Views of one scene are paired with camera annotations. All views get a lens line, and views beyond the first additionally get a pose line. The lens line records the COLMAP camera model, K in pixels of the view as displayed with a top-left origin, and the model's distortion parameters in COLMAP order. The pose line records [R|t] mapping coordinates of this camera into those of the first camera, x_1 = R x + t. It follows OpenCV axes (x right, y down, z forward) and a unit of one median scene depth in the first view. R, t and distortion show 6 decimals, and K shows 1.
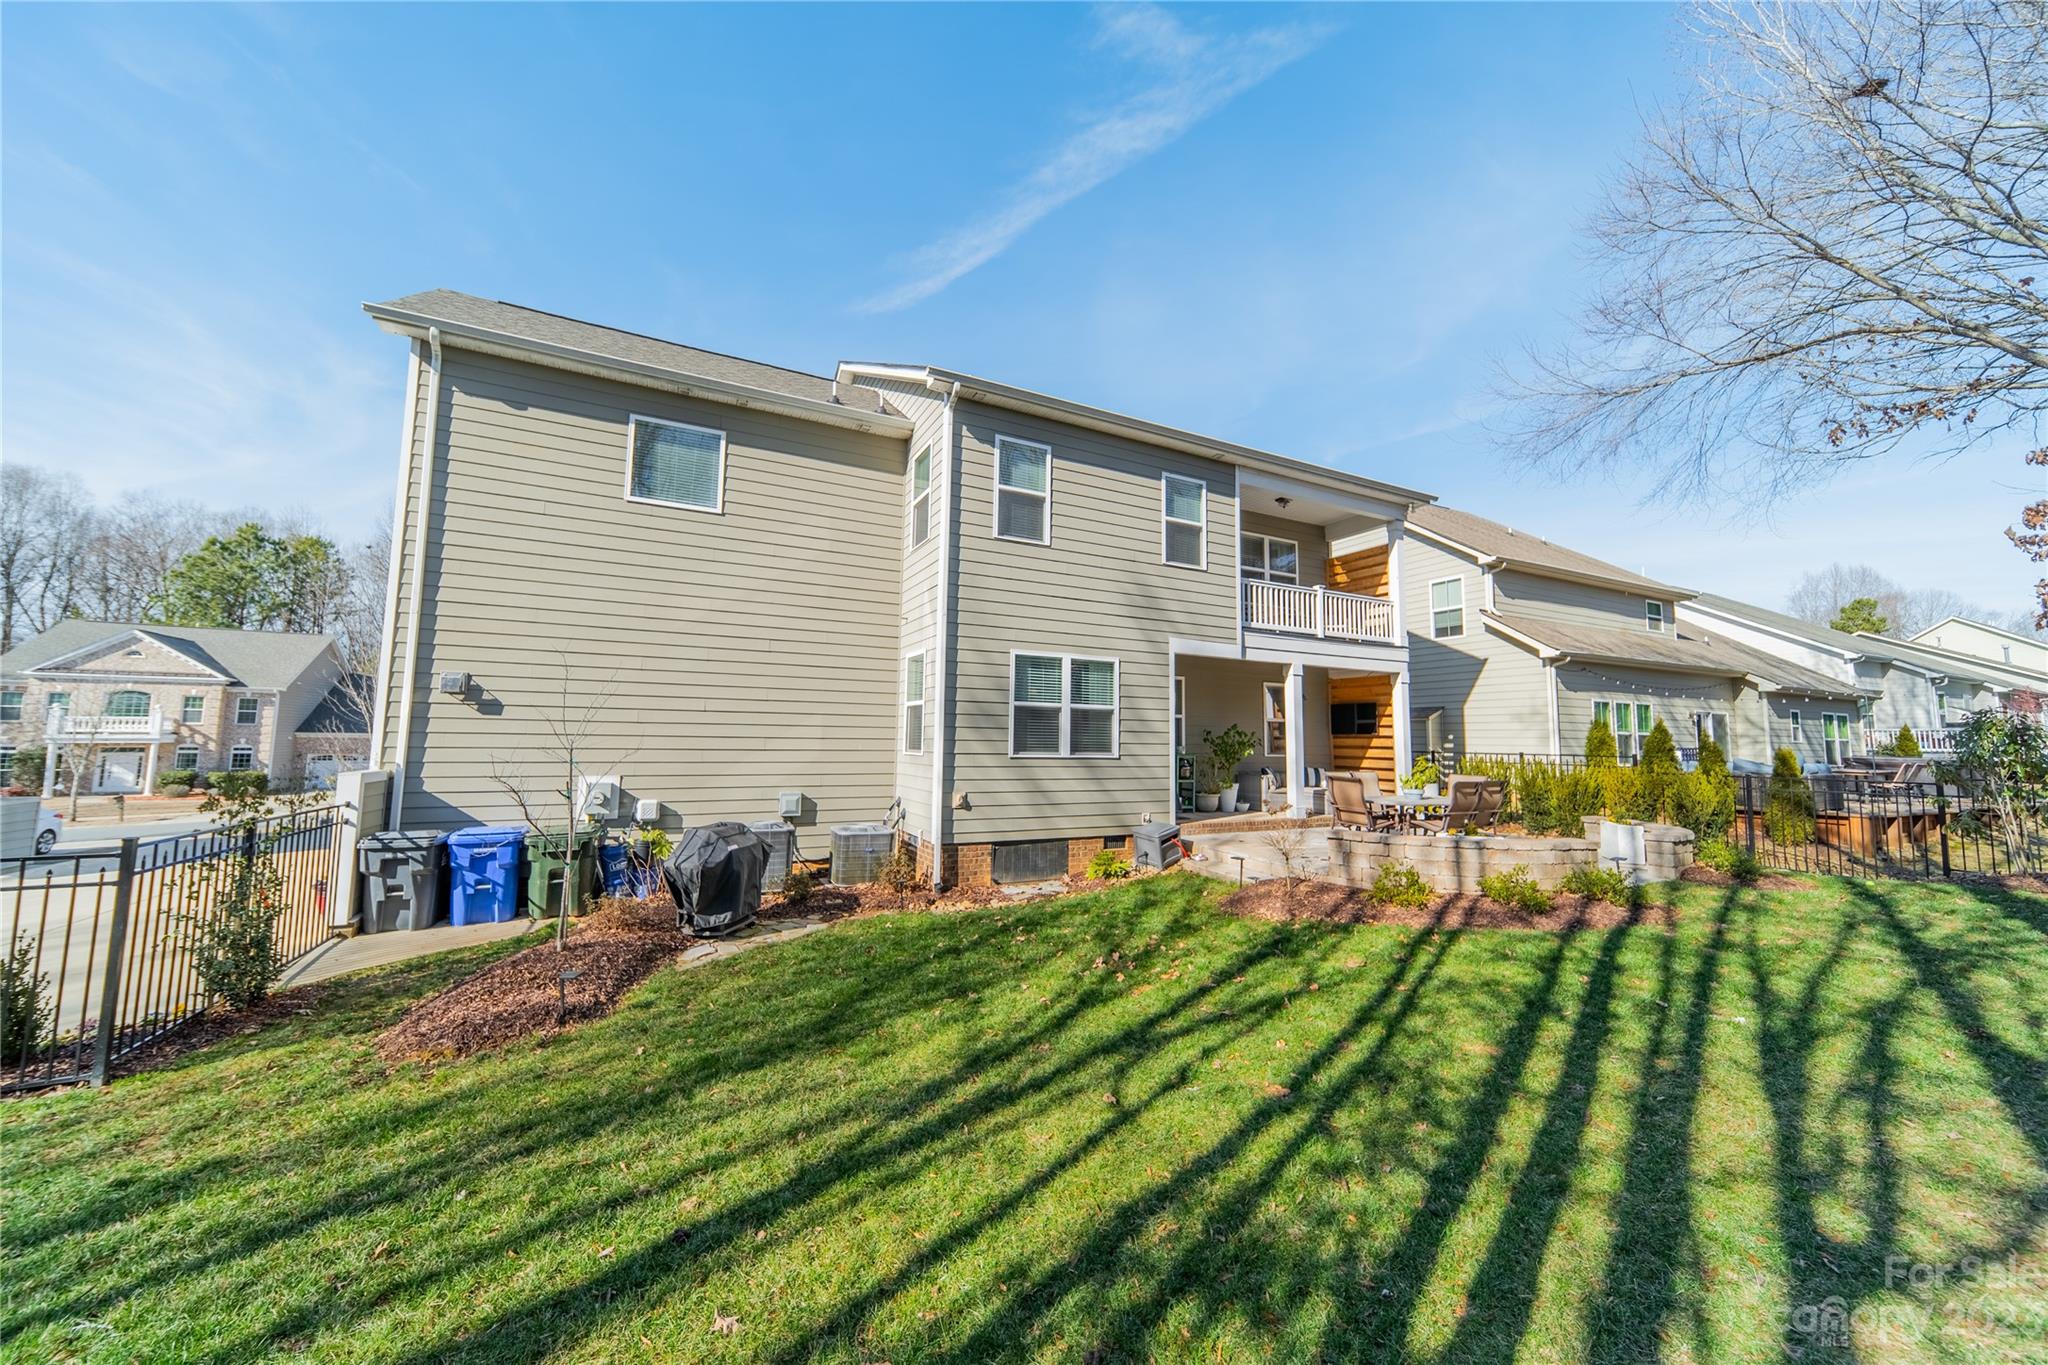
lens RADIAL K [[736.3, 0, 1033.5], [0, 736.3, 684.1], [0, 0, 1]] dist [0.009825, -0.000042]
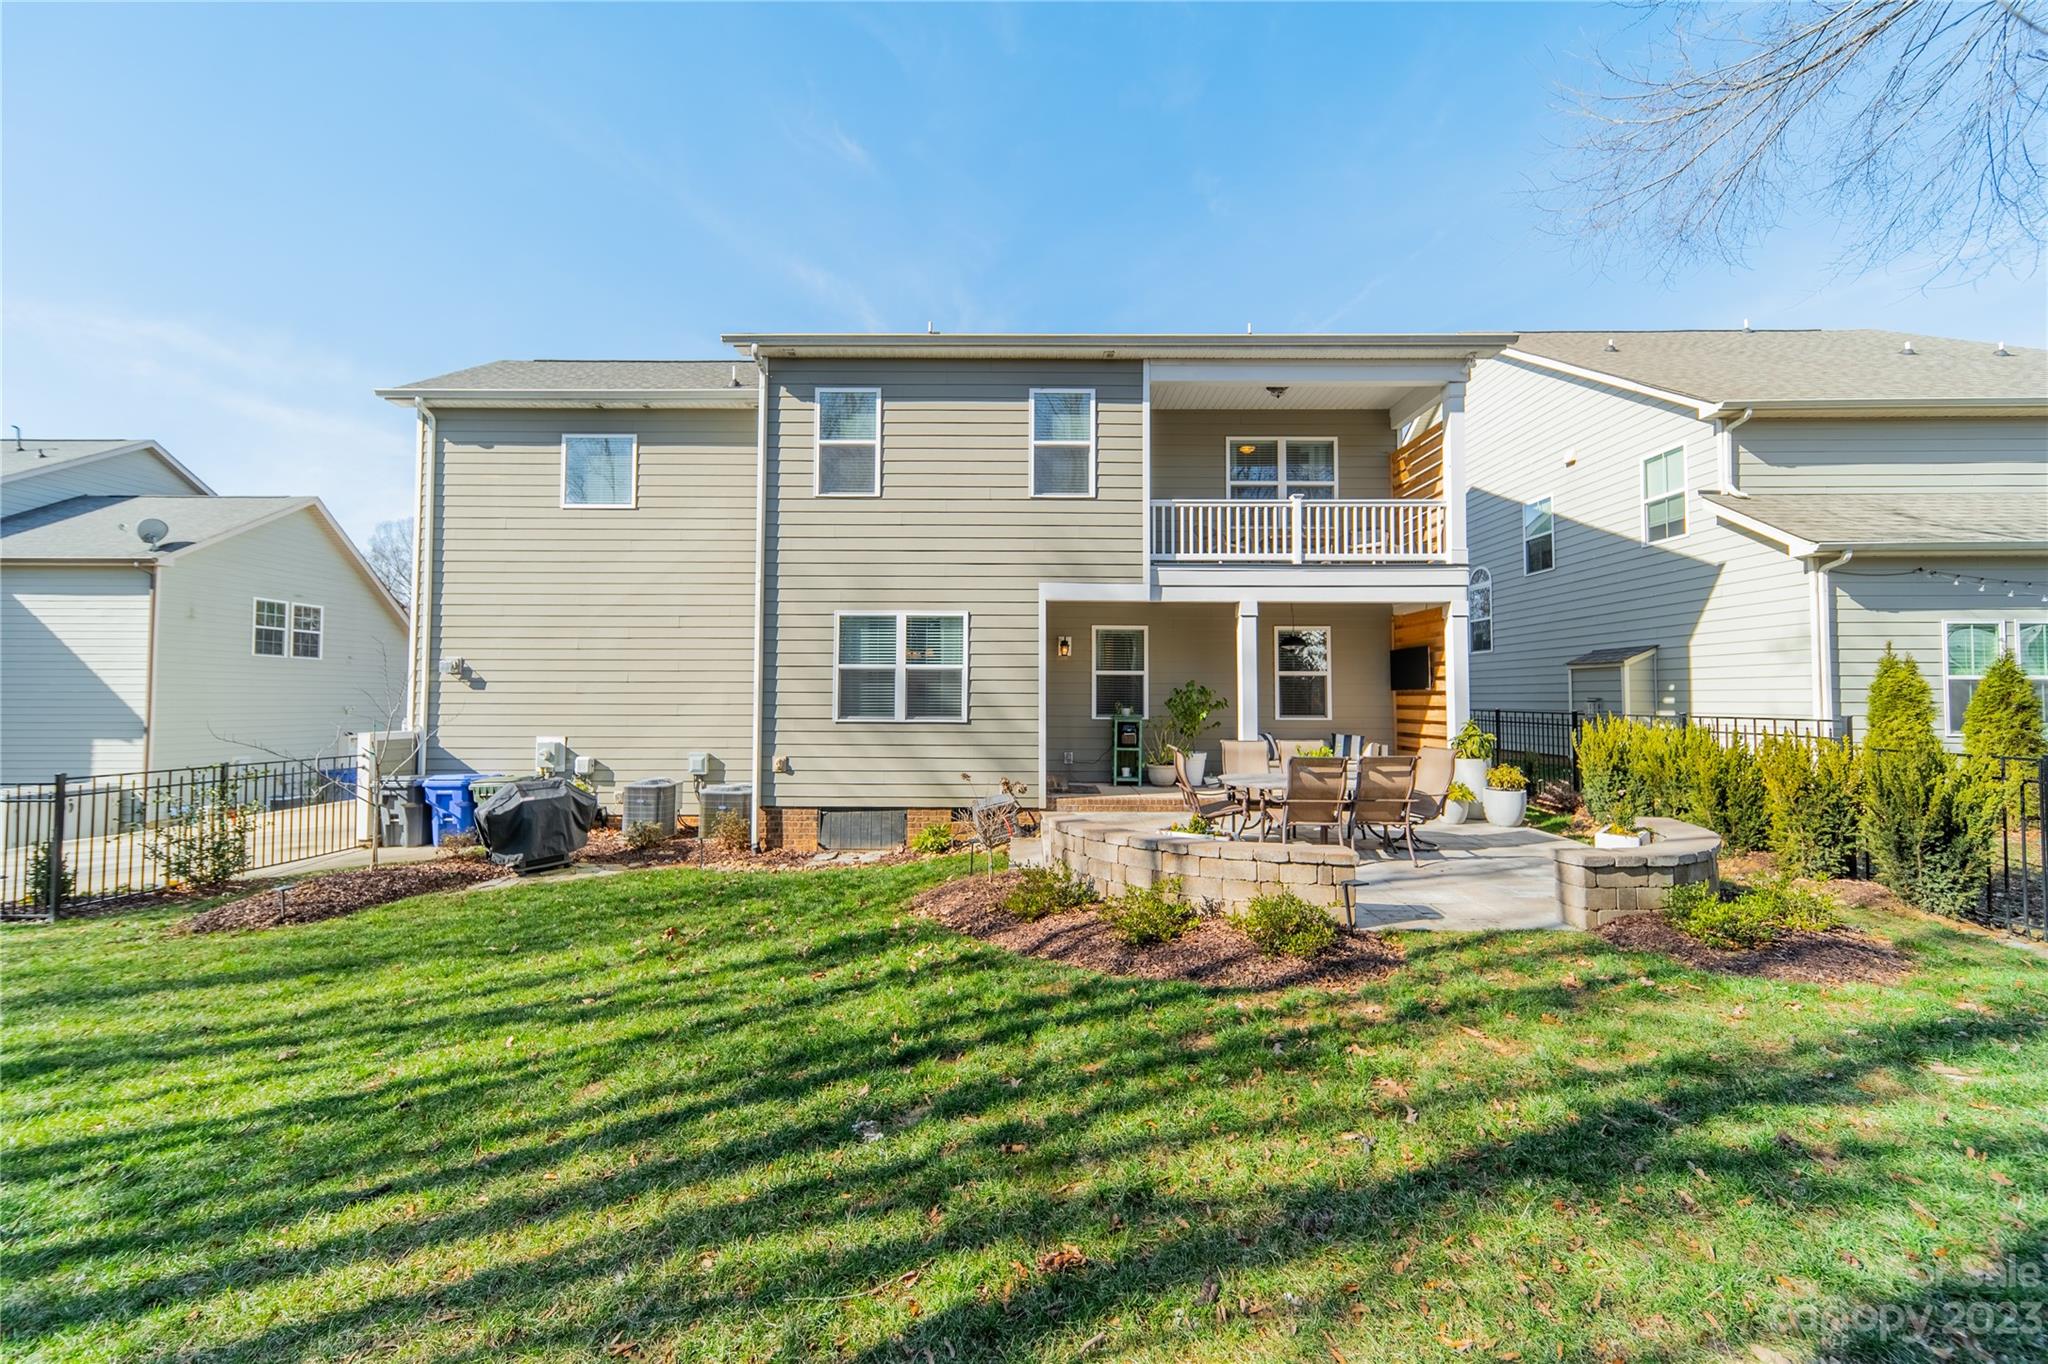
lens RADIAL K [[736.3, 0, 1019.8], [0, 736.3, 684.3], [0, 0, 1]] dist [0.009825, -0.000042]
pose [[0.888482, -0.021470, -0.458410, 0.600194], [0.046647, 0.997956, 0.043670, 0.017312], [0.456535, -0.060183, 0.887668, 0.234992]]
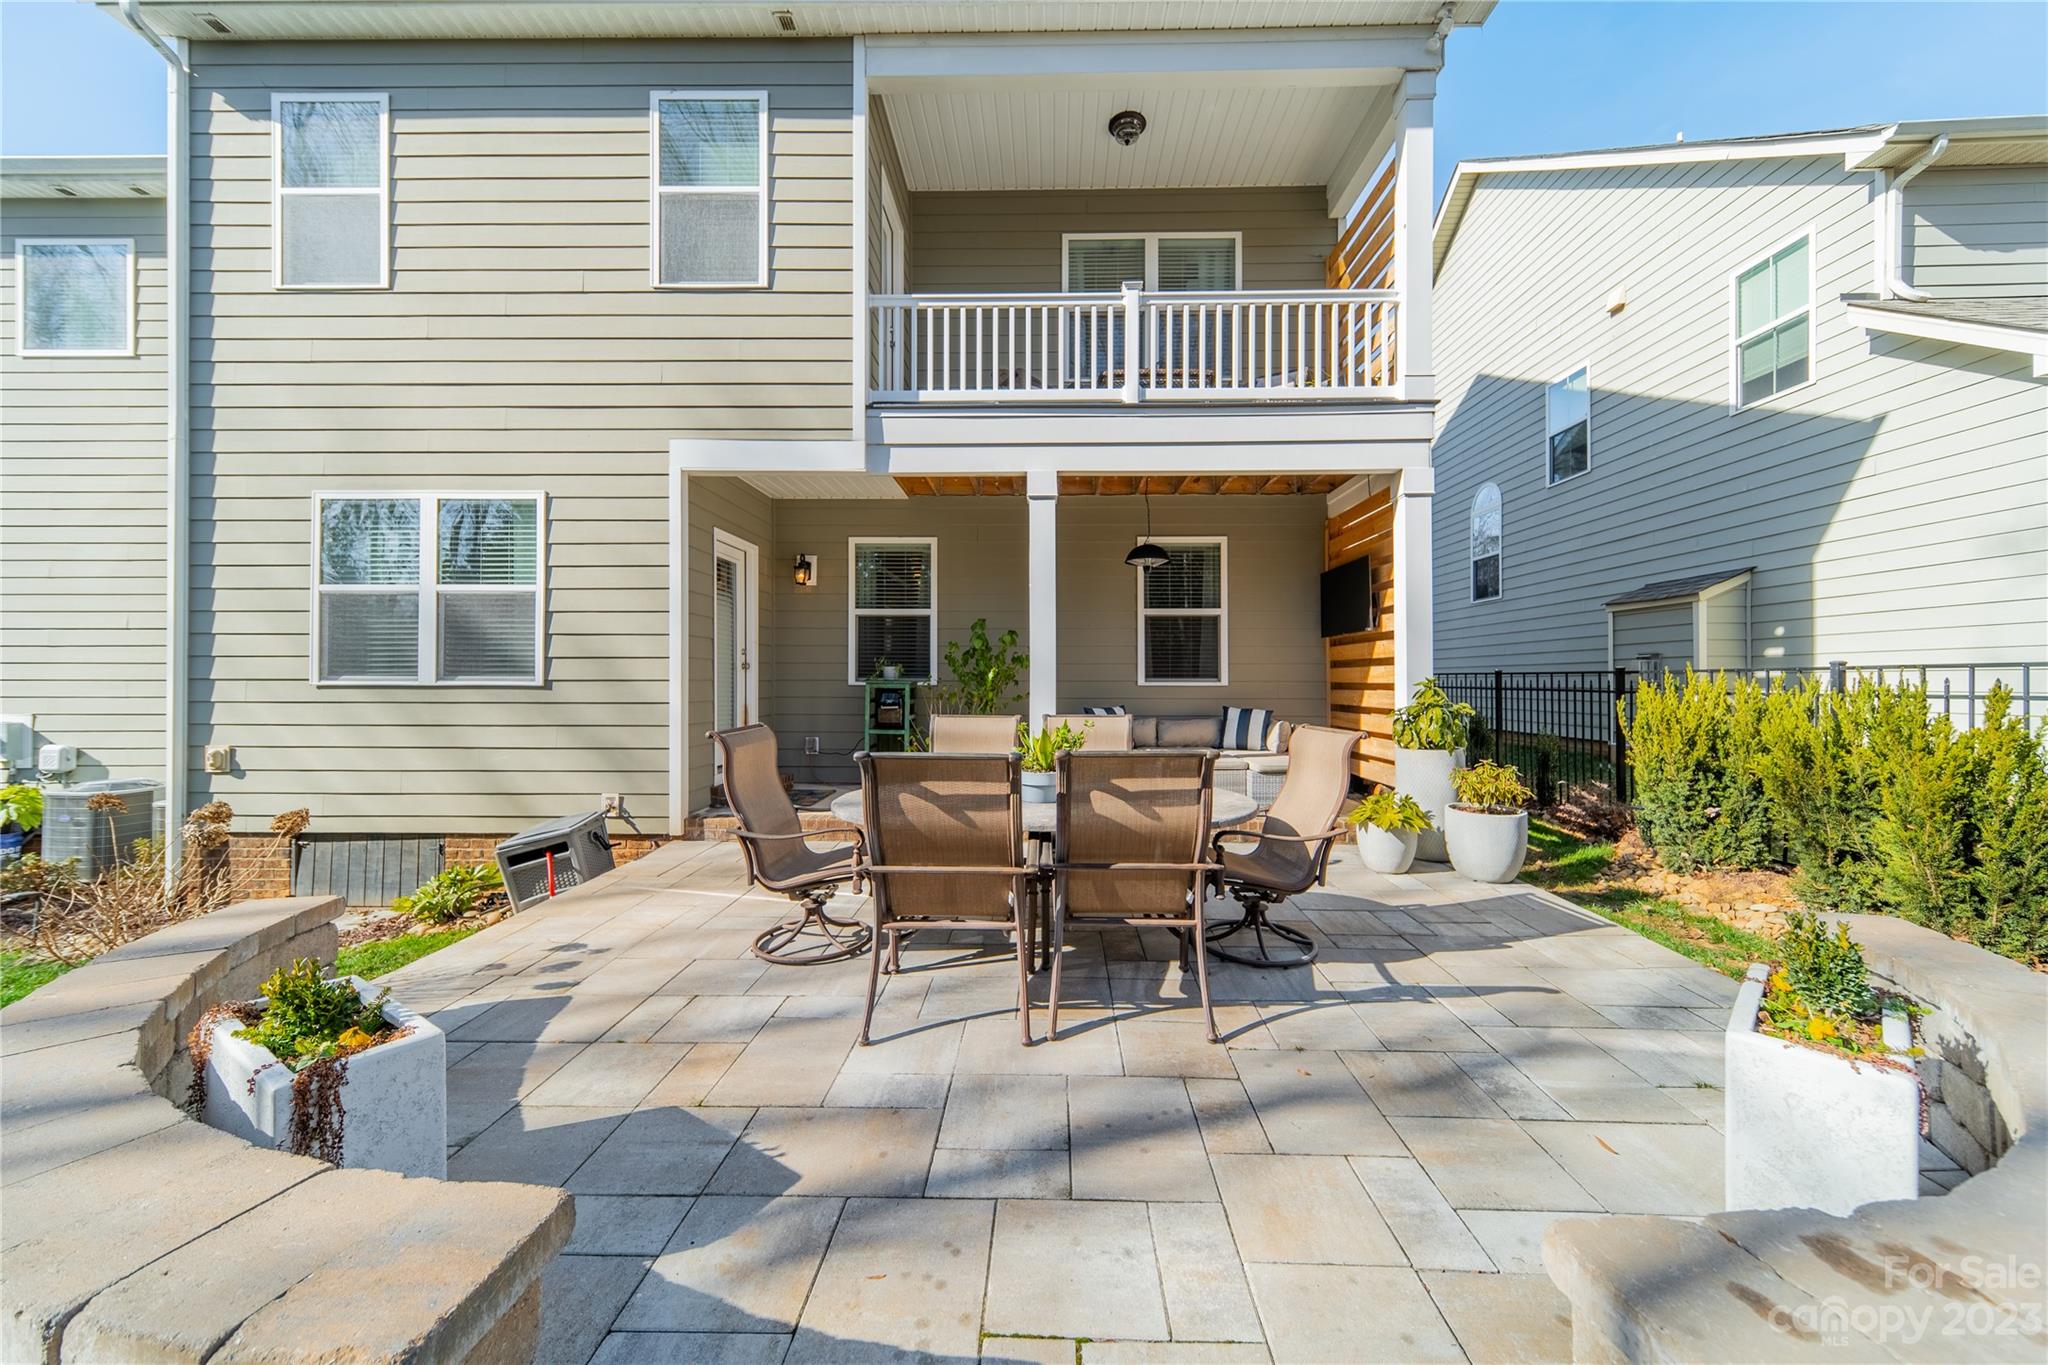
lens RADIAL K [[736.3, 0, 1026.8], [0, 736.3, 684.3], [0, 0, 1]] dist [0.009825, -0.000042]
pose [[0.877838, -0.012437, -0.478796, 0.674254], [0.050596, 0.996477, 0.066881, 0.083138], [0.476278, -0.082935, 0.875375, 0.722698]]
